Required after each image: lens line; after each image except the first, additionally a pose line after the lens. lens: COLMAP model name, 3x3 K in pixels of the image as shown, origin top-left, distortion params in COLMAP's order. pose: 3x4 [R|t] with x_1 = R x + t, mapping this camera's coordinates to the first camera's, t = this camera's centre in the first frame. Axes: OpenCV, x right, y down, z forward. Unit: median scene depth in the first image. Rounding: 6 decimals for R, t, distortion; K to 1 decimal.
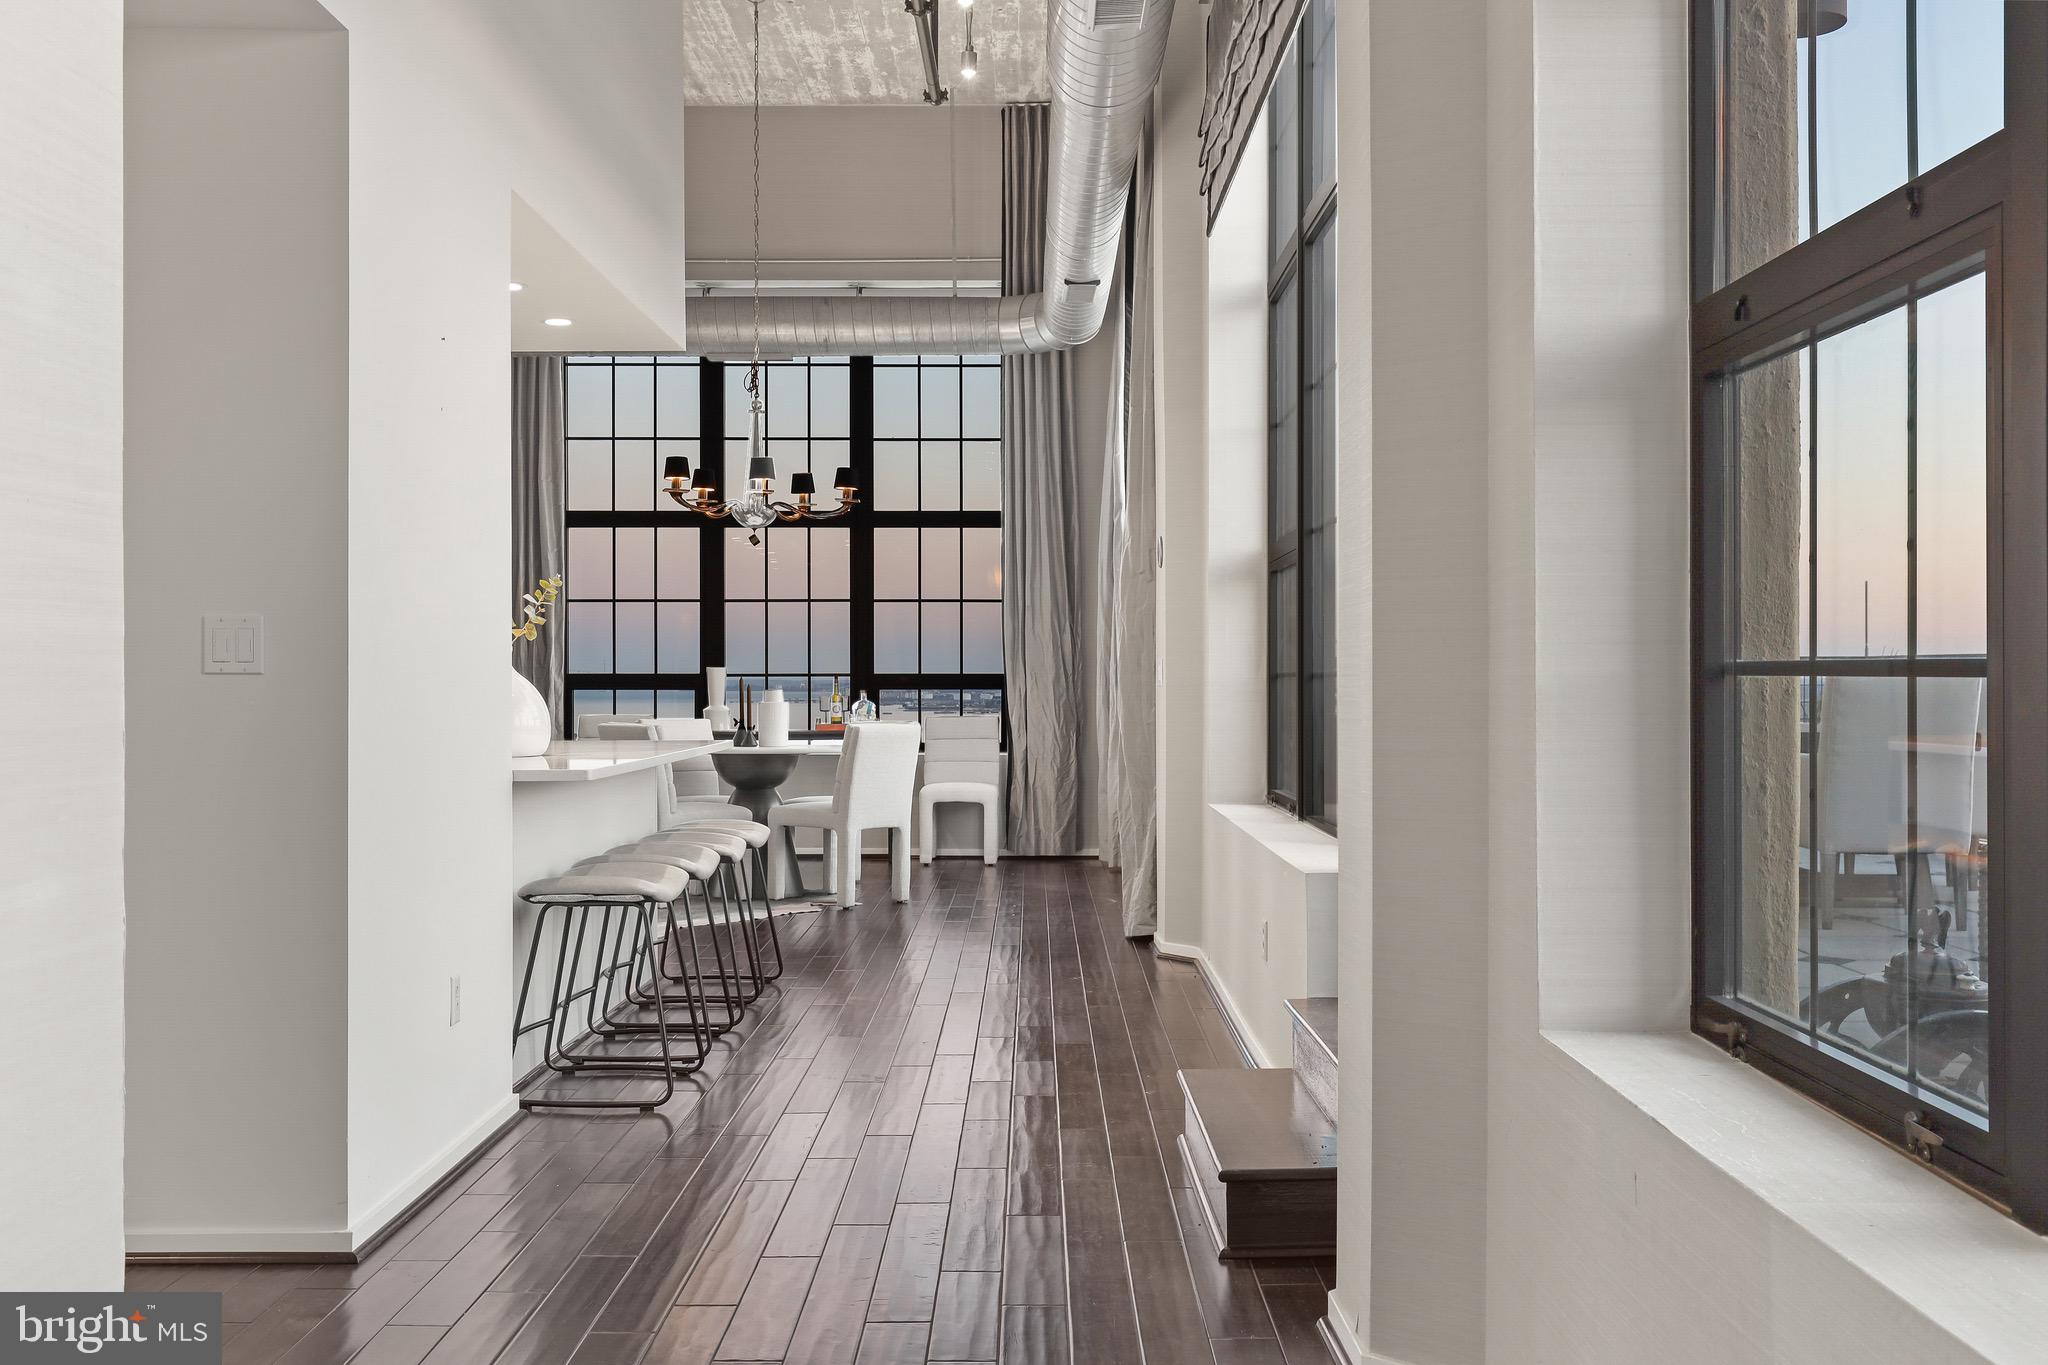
lens RADIAL K [[1953.6, 0, 1014.0], [0, 1953.6, 689.7], [0, 0, 1]] dist [-0.041421, 0.000000]
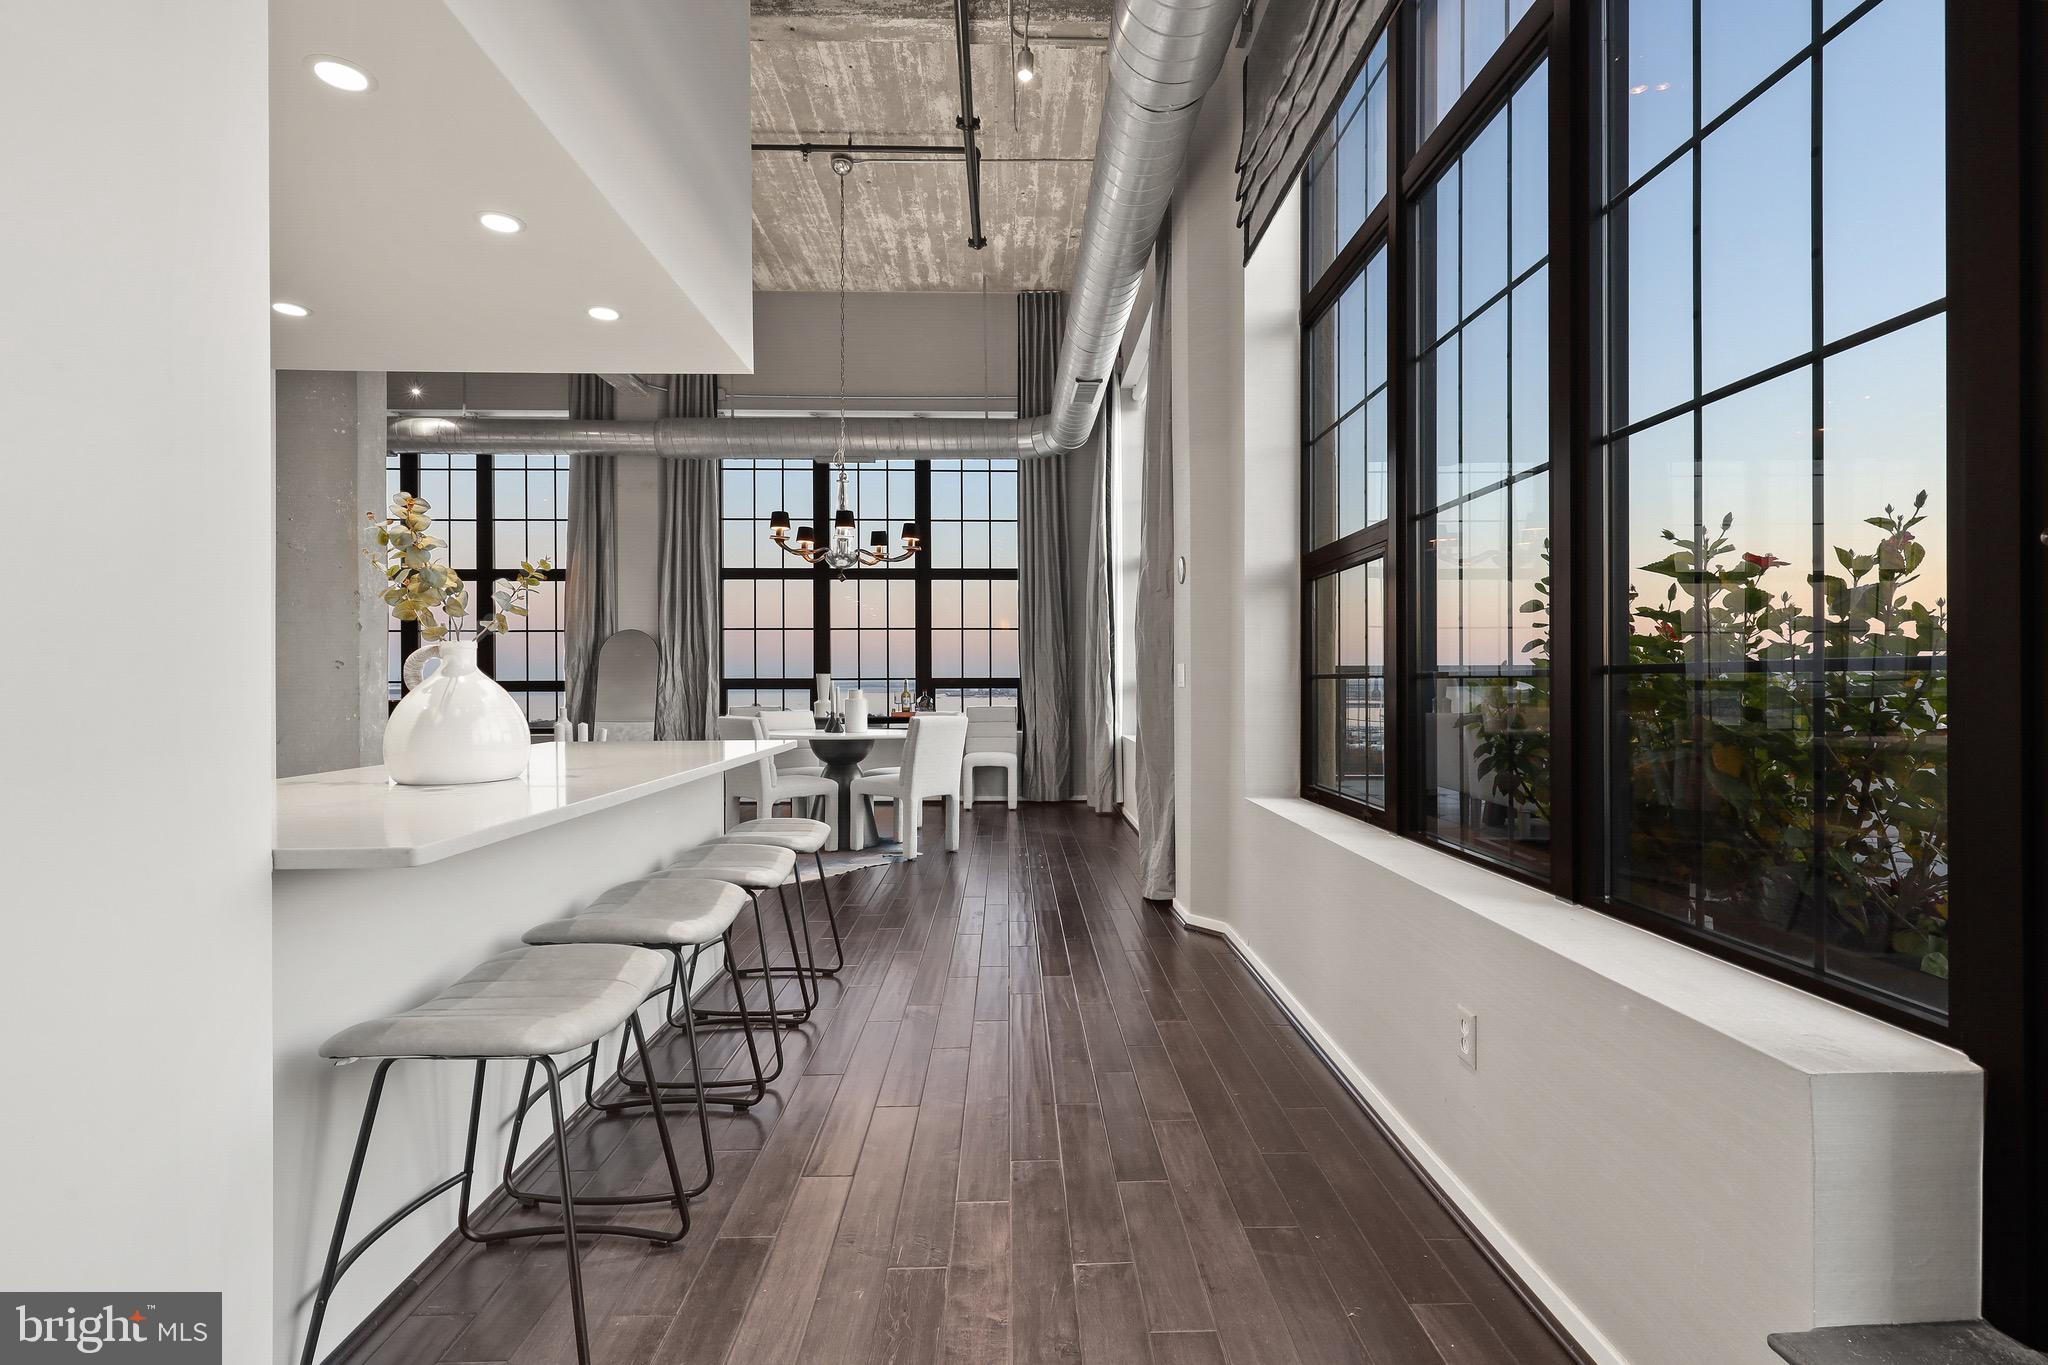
lens RADIAL K [[932.1, 0, 1037.5], [0, 932.1, 676.7], [0, 0, 1]] dist [-0.002126, 0.000183]
pose [[0.999131, -0.001806, 0.041644, -0.022047], [0.002251, 0.999941, -0.010629, -0.001592], [-0.041623, 0.010713, 0.999076, 0.306290]]
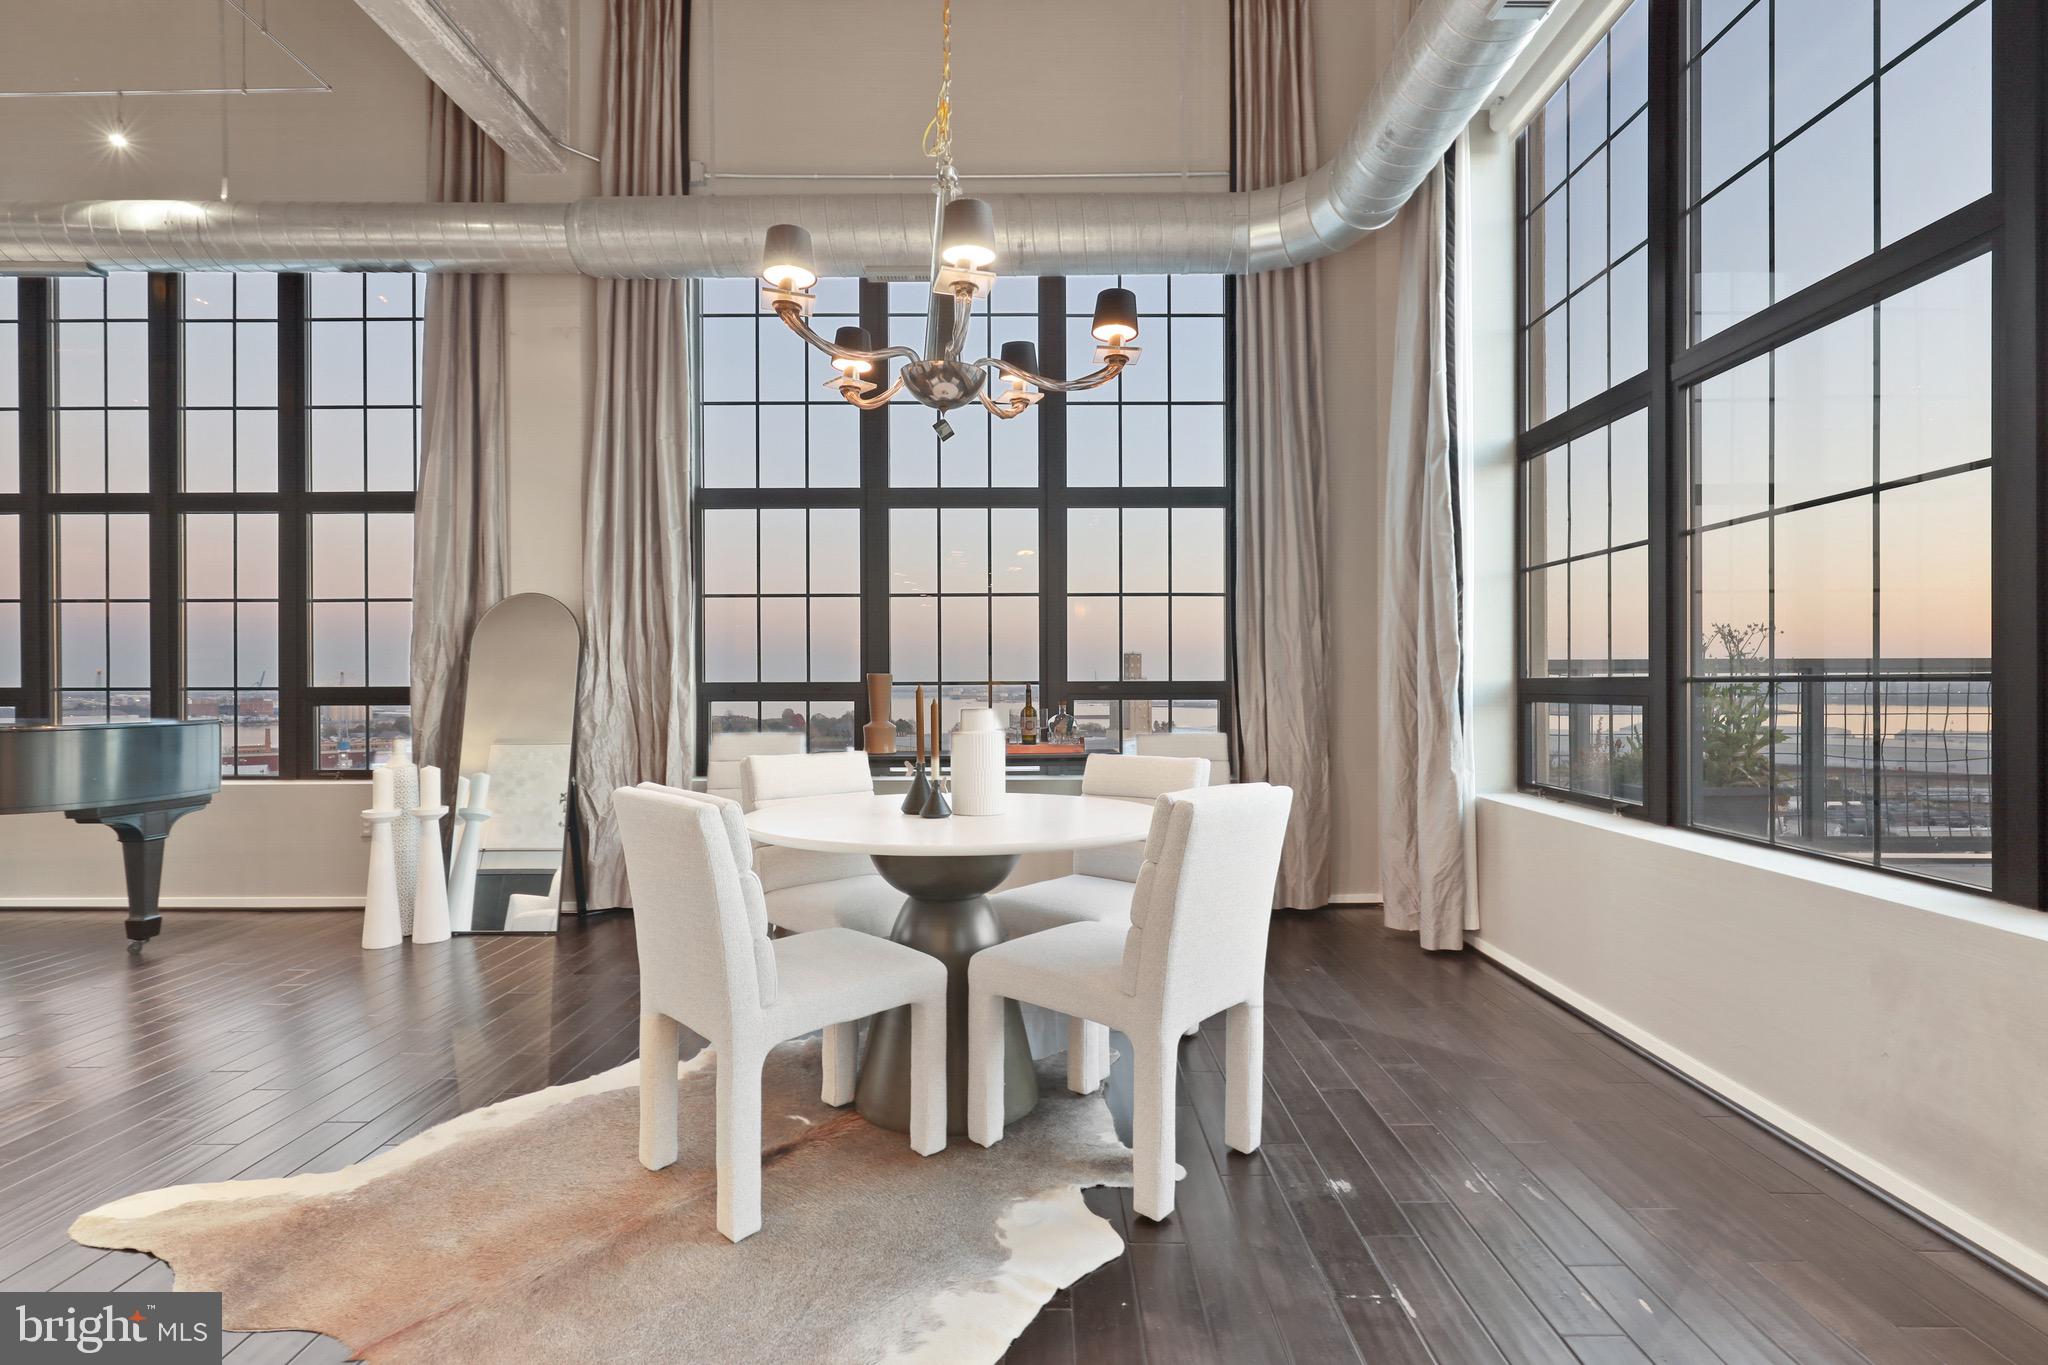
lens RADIAL K [[932.1, 0, 1052.4], [0, 932.1, 666.4], [0, 0, 1]] dist [-0.002126, 0.000183]
pose [[0.999724, -0.002109, 0.023385, -0.093321], [0.002619, 0.999759, -0.021818, -0.006053], [-0.023334, 0.021873, 0.999488, 0.636767]]
